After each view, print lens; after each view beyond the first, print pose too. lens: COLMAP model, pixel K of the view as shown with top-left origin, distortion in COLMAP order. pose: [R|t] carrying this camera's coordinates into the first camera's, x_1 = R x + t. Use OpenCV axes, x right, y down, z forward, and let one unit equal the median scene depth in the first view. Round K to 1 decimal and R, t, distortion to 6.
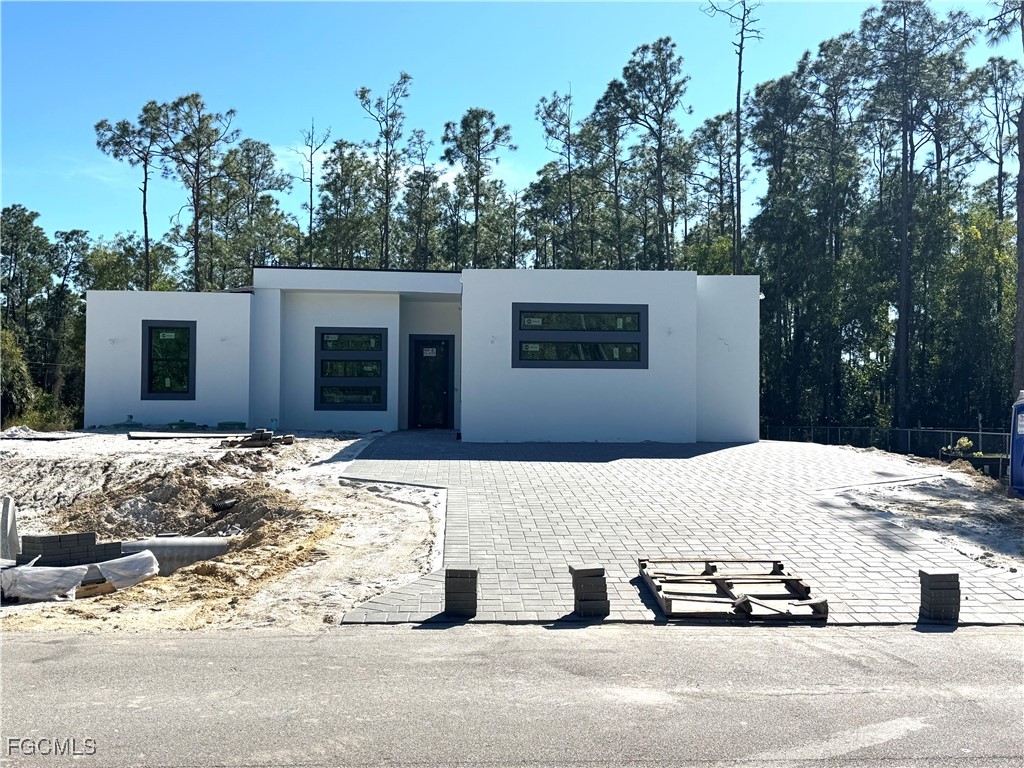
lens RADIAL K [[1019.8, 0, 511.1], [0, 1019.8, 402.3], [0, 0, 1]] dist [0.183125, -0.403316]
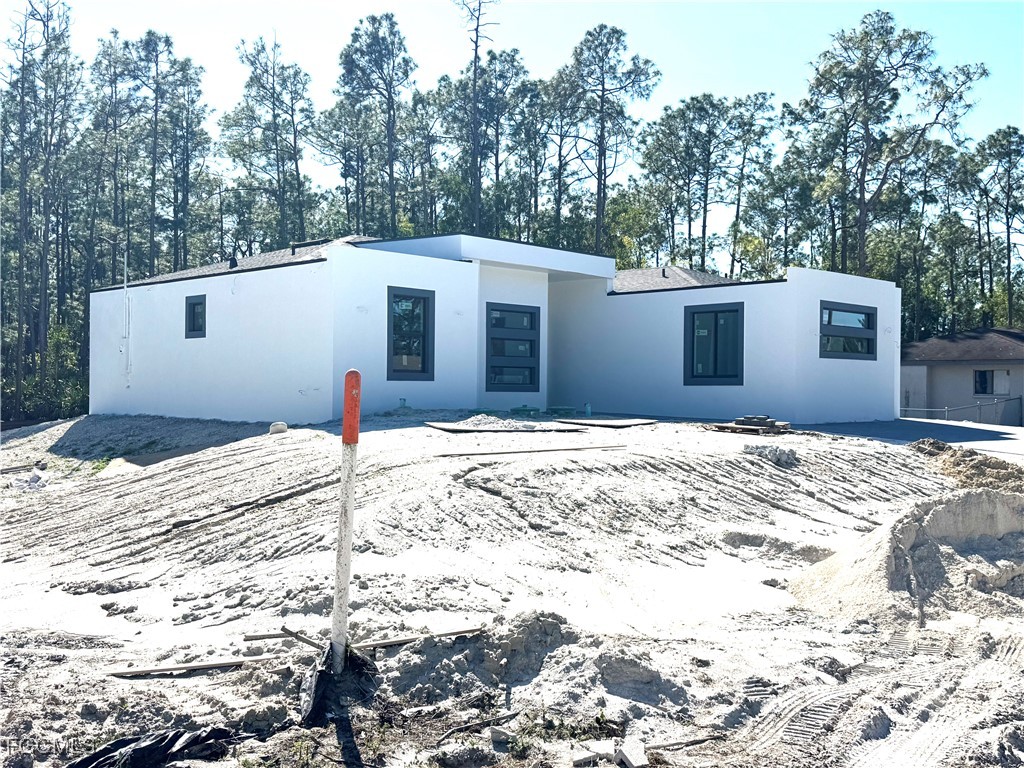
lens RADIAL K [[1019.8, 0, 511.1], [0, 1019.8, 402.3], [0, 0, 1]] dist [0.183125, -0.403316]
pose [[0.750281, -0.009243, 0.661055, -0.413847], [-0.012814, 0.999511, 0.028519, -0.004854], [-0.660995, -0.029868, 0.749795, 0.151434]]
